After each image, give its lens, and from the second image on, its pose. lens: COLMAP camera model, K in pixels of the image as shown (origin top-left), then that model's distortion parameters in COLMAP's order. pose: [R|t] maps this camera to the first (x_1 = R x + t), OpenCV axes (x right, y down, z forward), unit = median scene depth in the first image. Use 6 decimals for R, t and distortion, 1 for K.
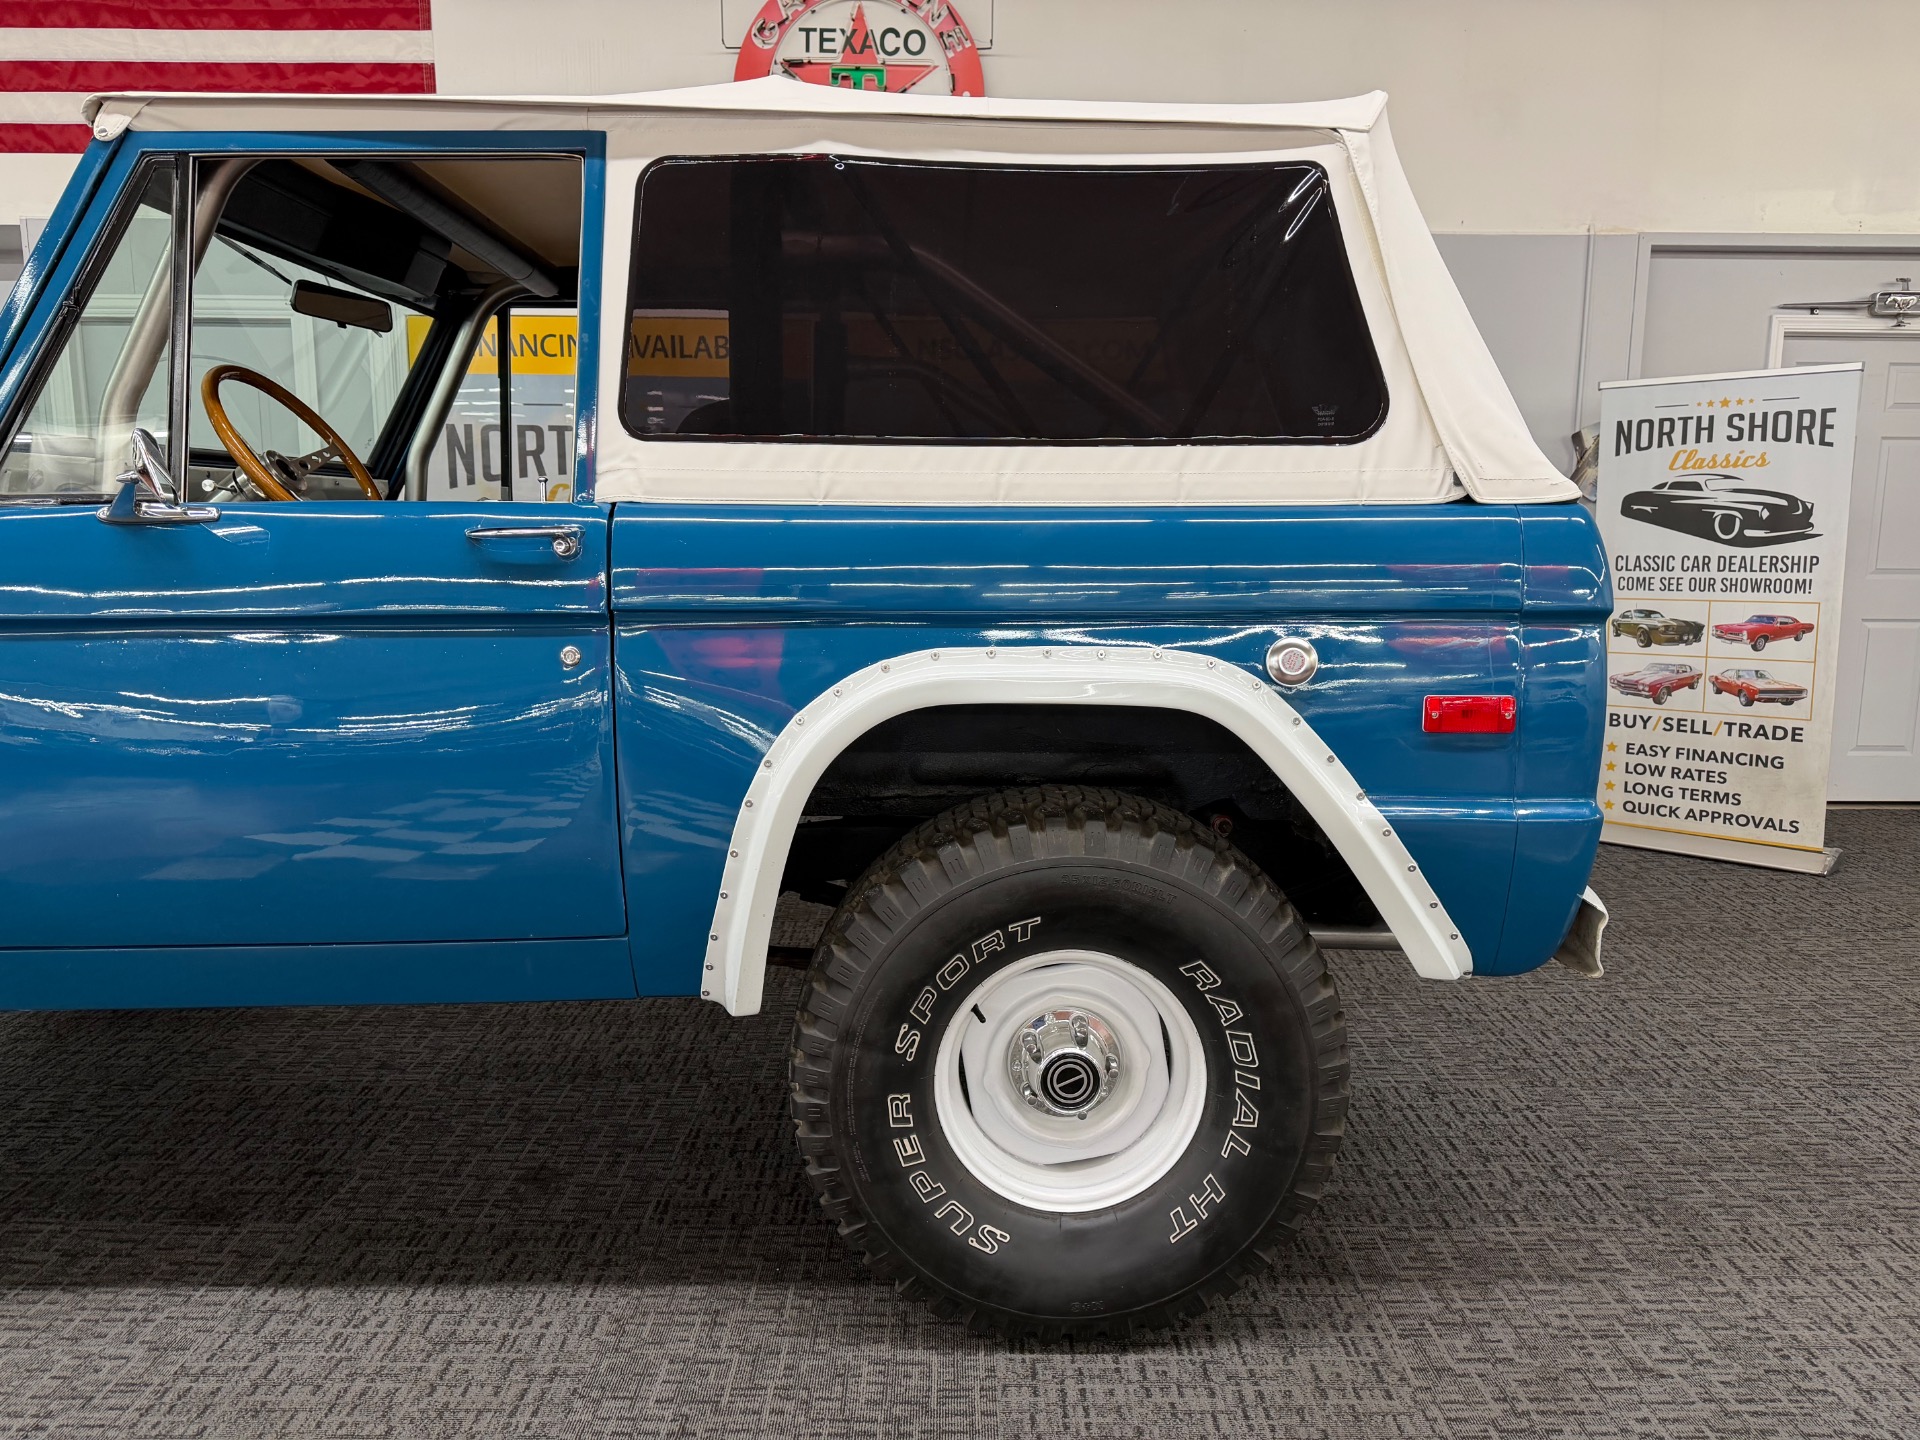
lens RADIAL K [[1371.6, 0, 960.0], [0, 1371.6, 720.0], [0, 0, 1]] dist [0.037367, -0.037261]
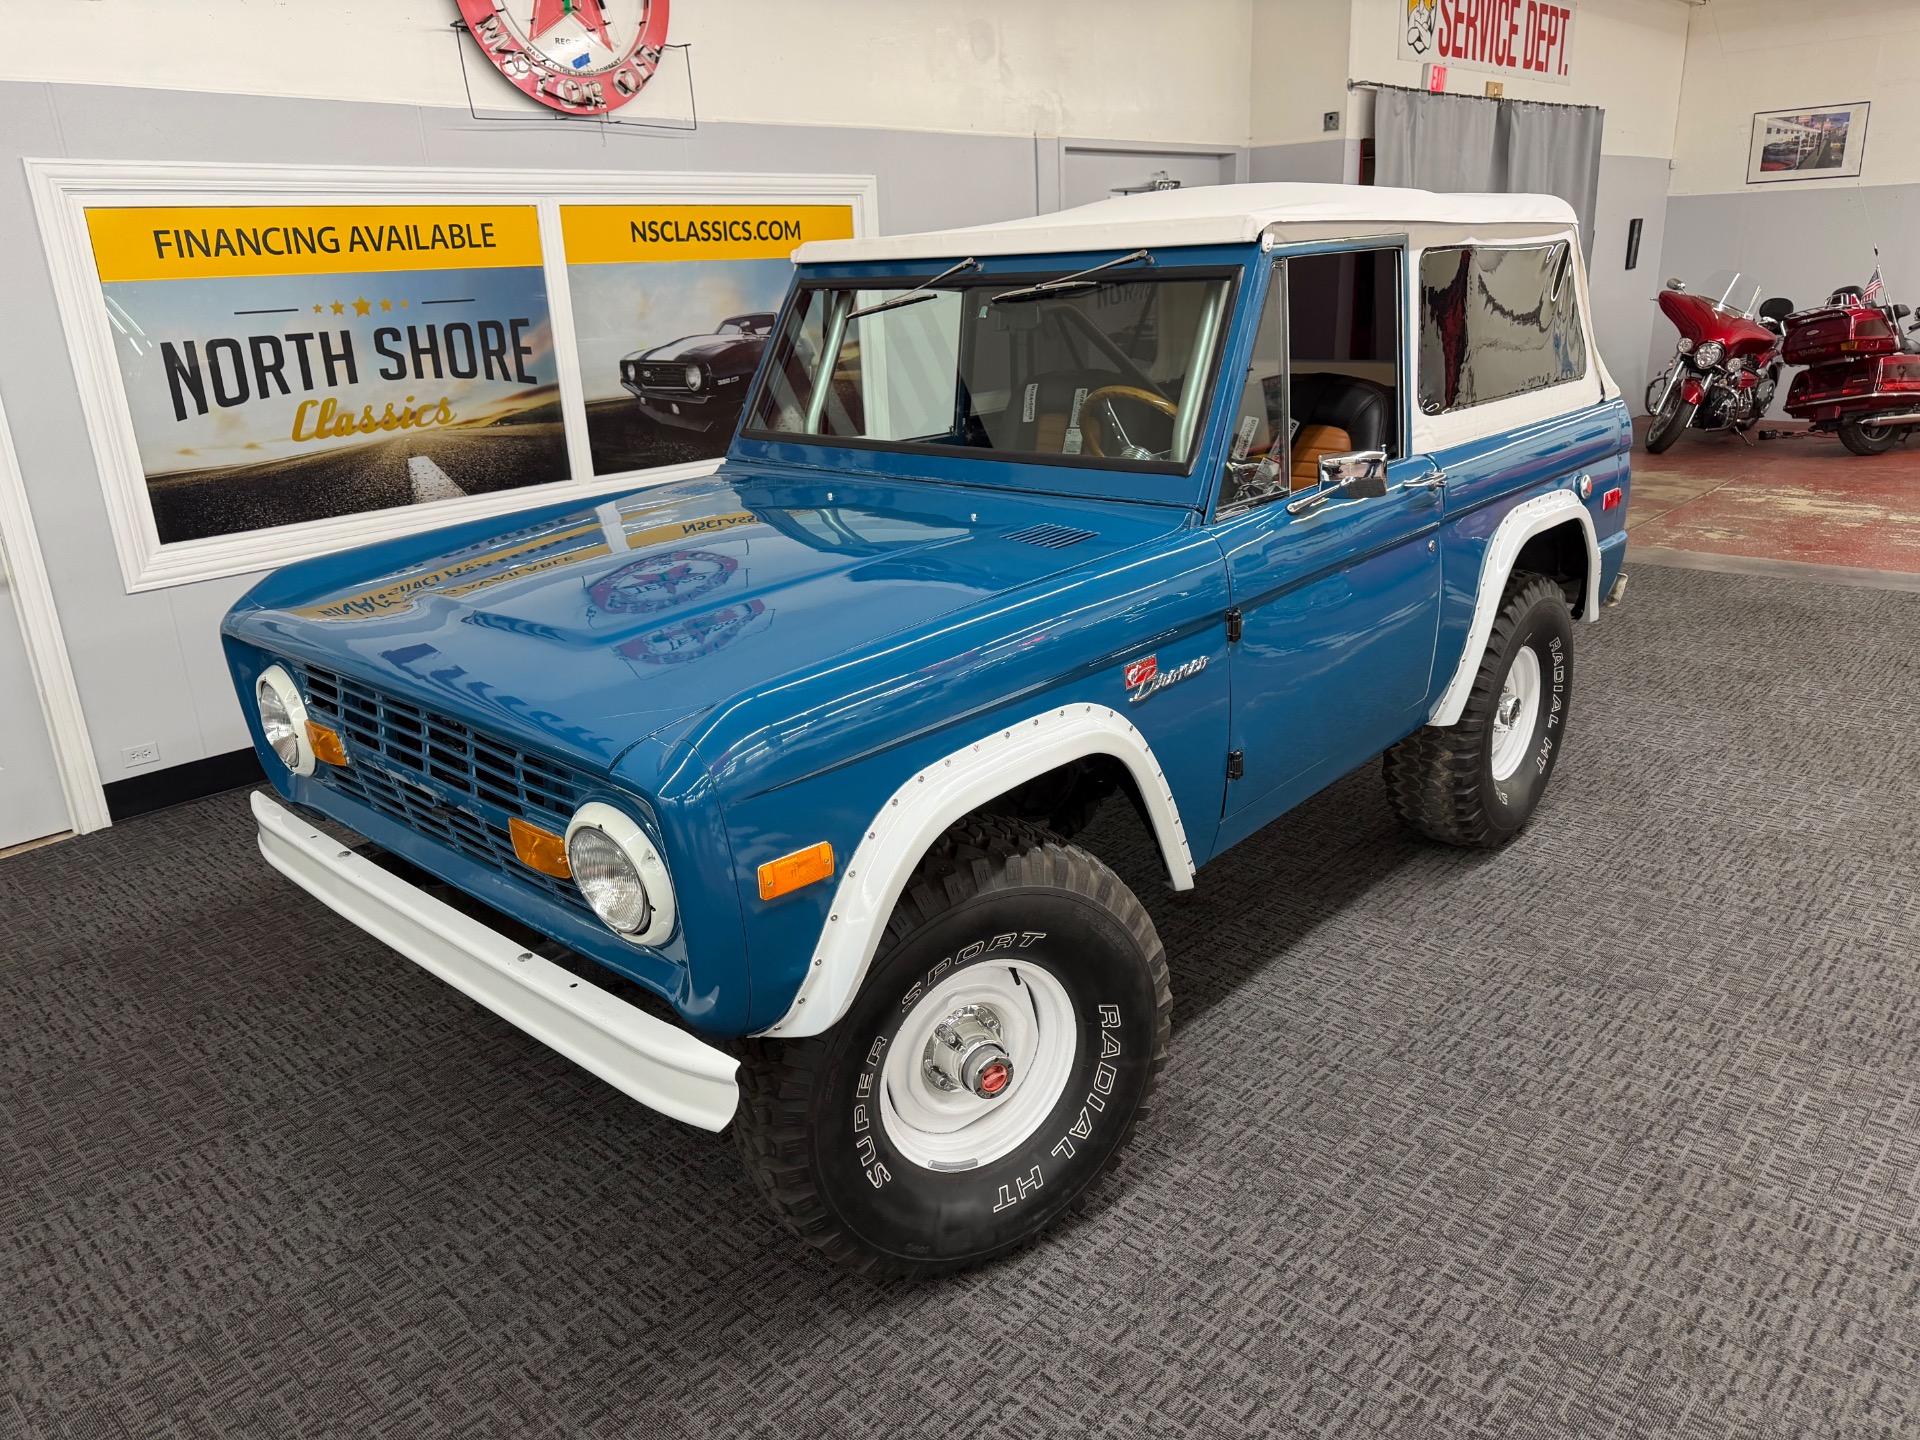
lens RADIAL K [[1385.0, 0, 973.5], [0, 1385.0, 710.2], [0, 0, 1]] dist [0.007528, -0.007856]
pose [[0.674573, -0.261666, 0.690276, -1.656355], [0.148731, 0.964070, 0.220108, -0.272484], [-0.723070, -0.045813, 0.689254, 0.156799]]
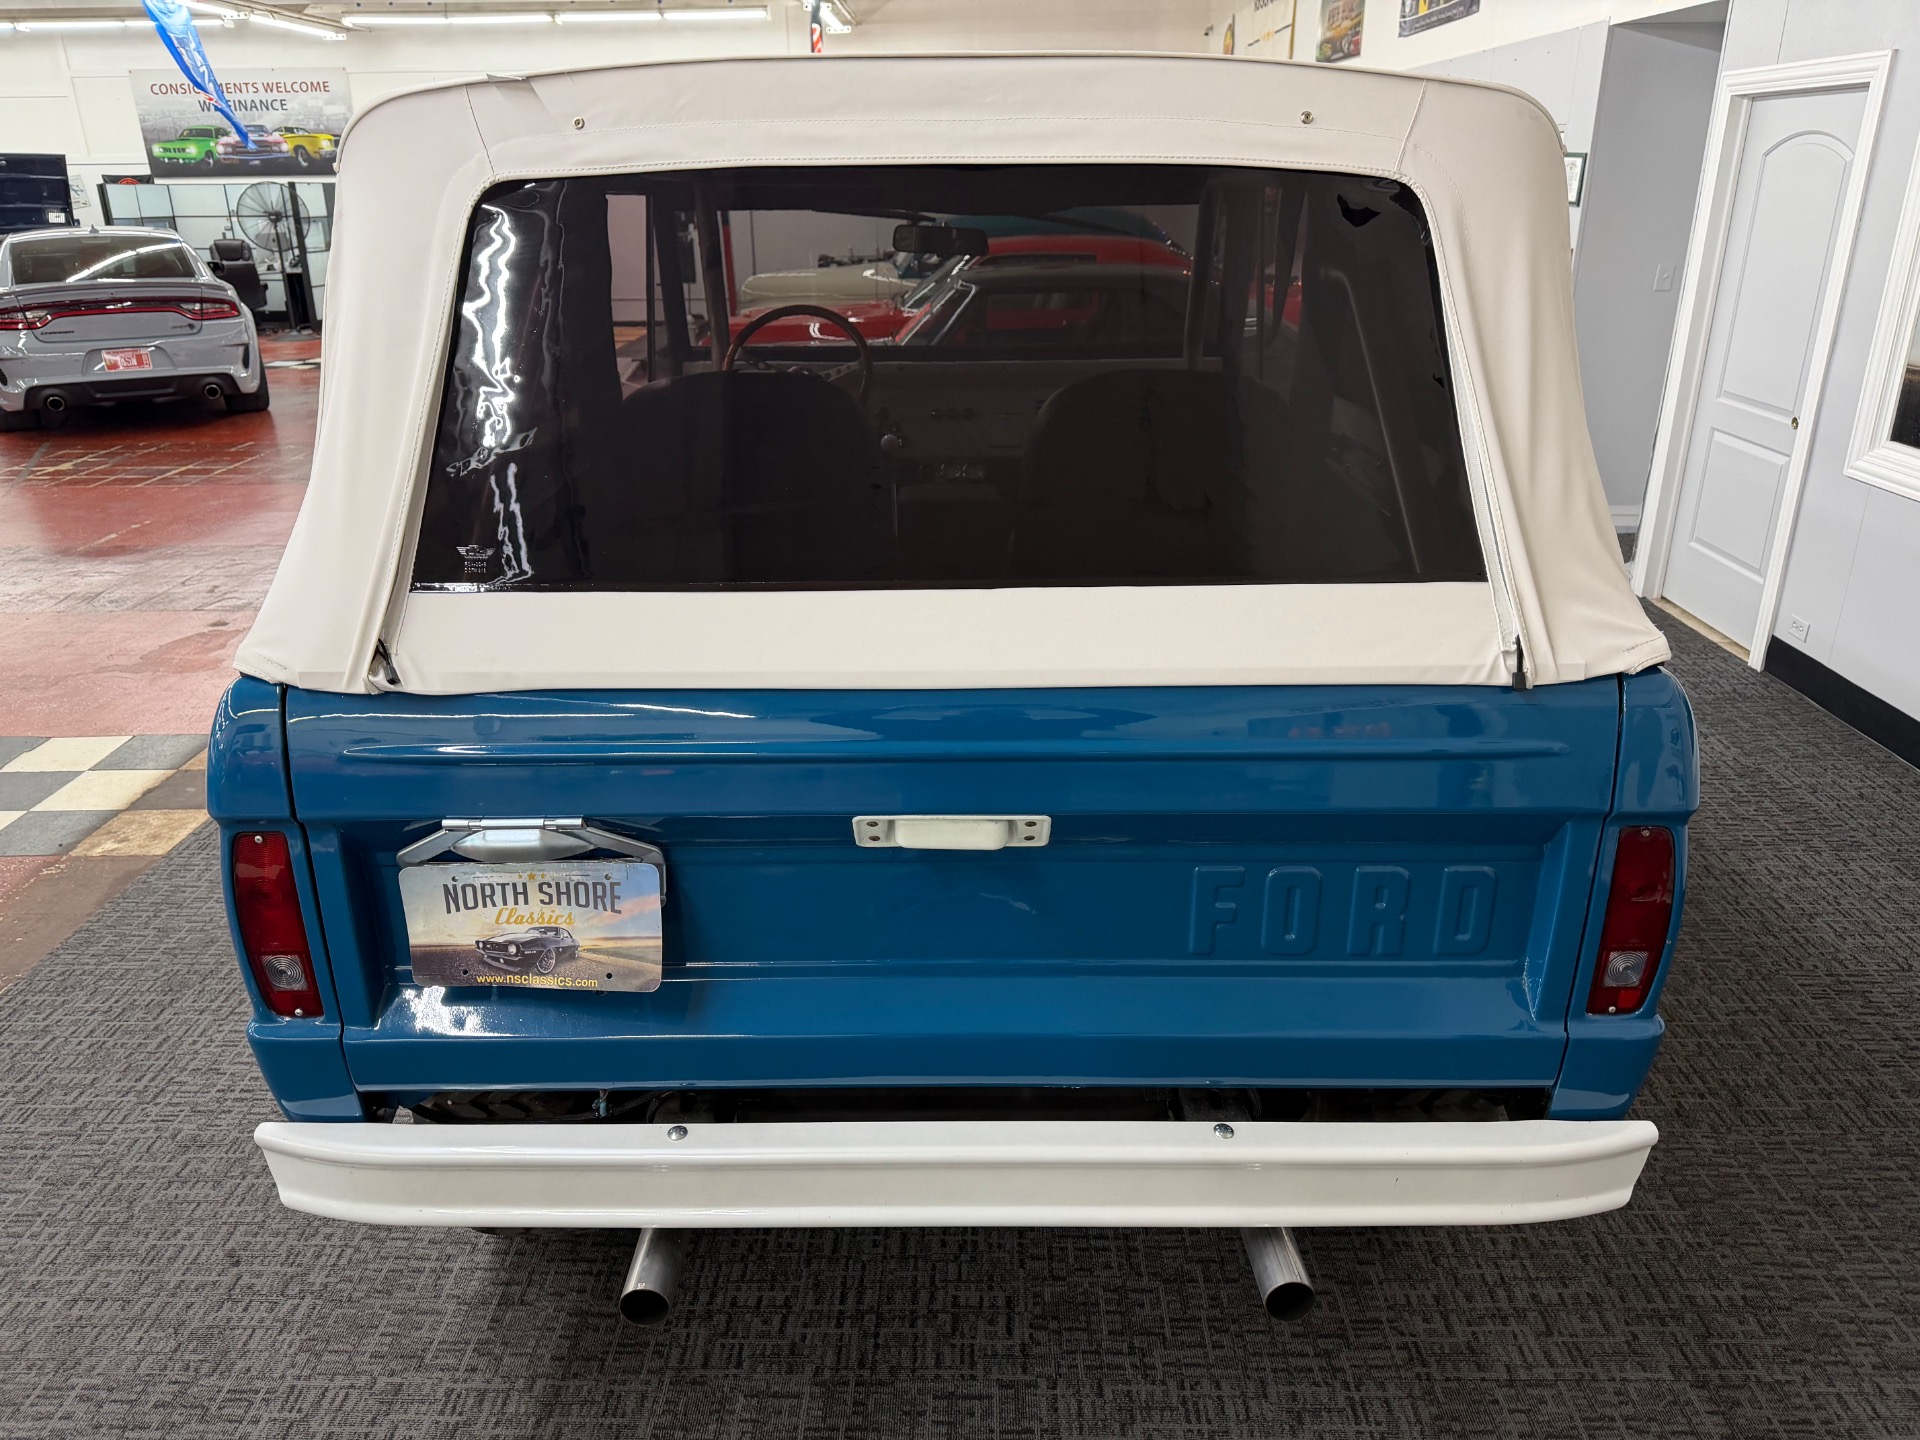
lens RADIAL K [[1373.3, 0, 961.3], [0, 1373.3, 725.9], [0, 0, 1]] dist [0.031220, -0.033262]
pose [[0.003296, 0.363755, -0.931489, 0.983042], [-0.134762, 0.923158, 0.360025, -0.388860], [0.990872, 0.124343, 0.052063, 1.147310]]
